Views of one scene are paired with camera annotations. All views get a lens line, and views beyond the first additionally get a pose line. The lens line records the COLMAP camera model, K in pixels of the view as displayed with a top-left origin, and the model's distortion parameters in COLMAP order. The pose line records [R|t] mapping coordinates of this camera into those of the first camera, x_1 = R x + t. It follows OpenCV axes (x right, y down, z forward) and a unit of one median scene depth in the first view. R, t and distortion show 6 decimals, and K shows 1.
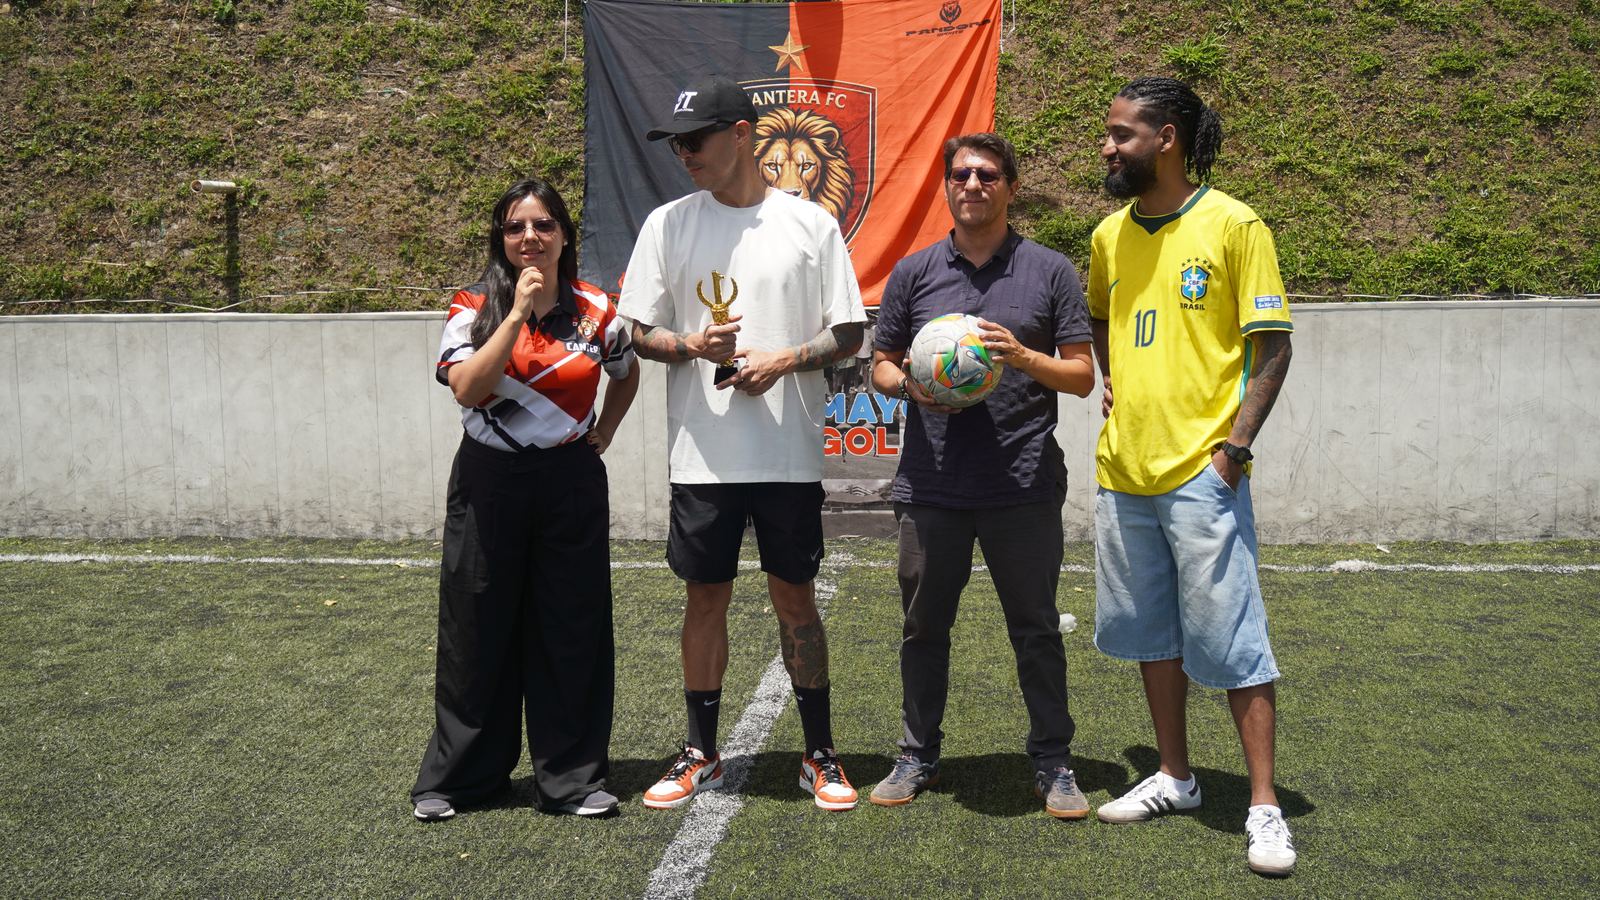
lens RADIAL K [[1850.0, 0, 795.1], [0, 1850.0, 475.5], [0, 0, 1]] dist [0.000568, 0.012599]
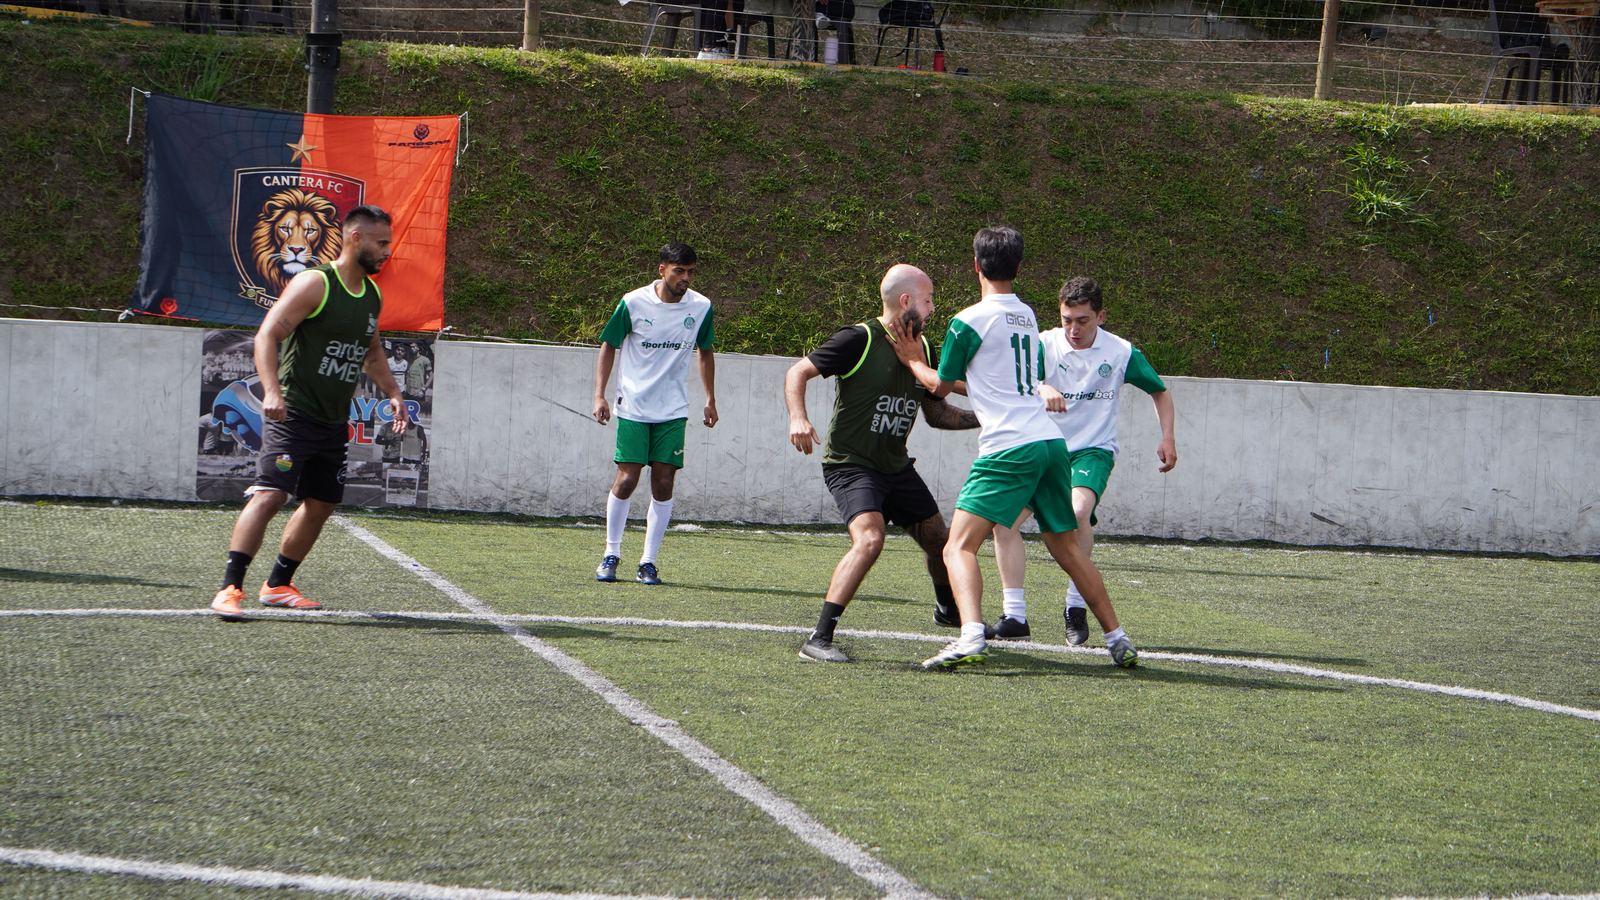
lens RADIAL K [[3628.9, 0, 826.4], [0, 3628.9, 449.7], [0, 0, 1]] dist [0.081312, 0.274561]
pose [[0.944866, 0.052892, 0.323156, -0.443894], [-0.023963, 0.995391, -0.092855, 0.210315], [-0.326578, 0.079991, 0.941779, -1.472090]]
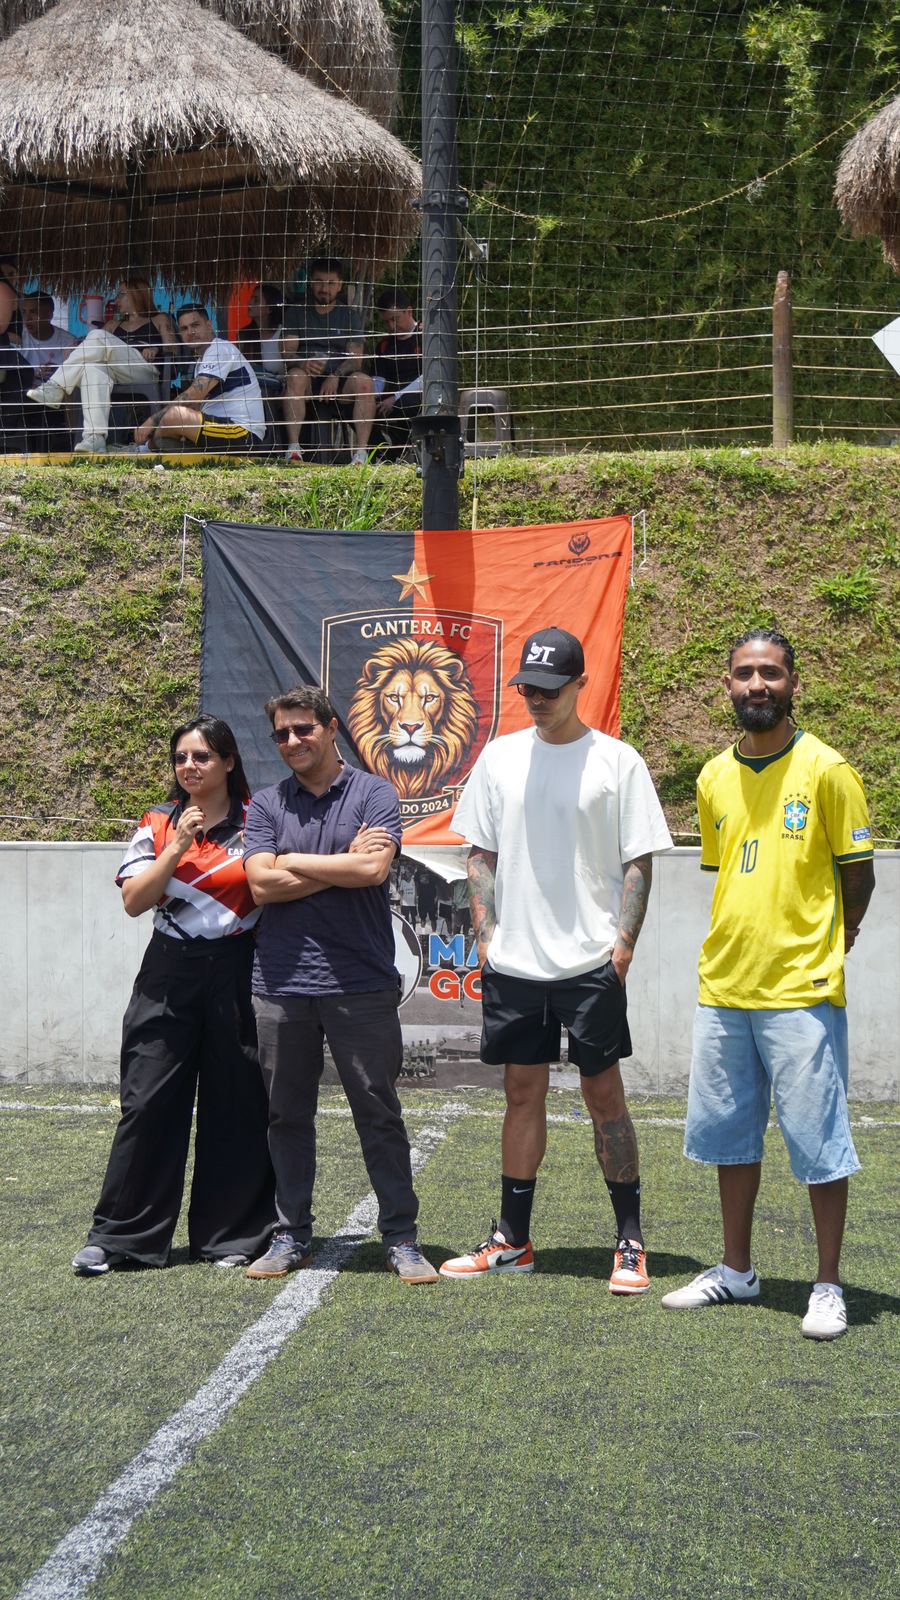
lens RADIAL K [[2308.9, 0, 449.4], [0, 2308.9, 833.4], [0, 0, 1]] dist [-0.026337, 0.098179]
pose [[0.999804, 0.018616, -0.006771, 0.023621], [-0.019205, 0.994708, -0.100935, 0.021128], [0.004856, 0.101046, 0.994870, -0.167285]]
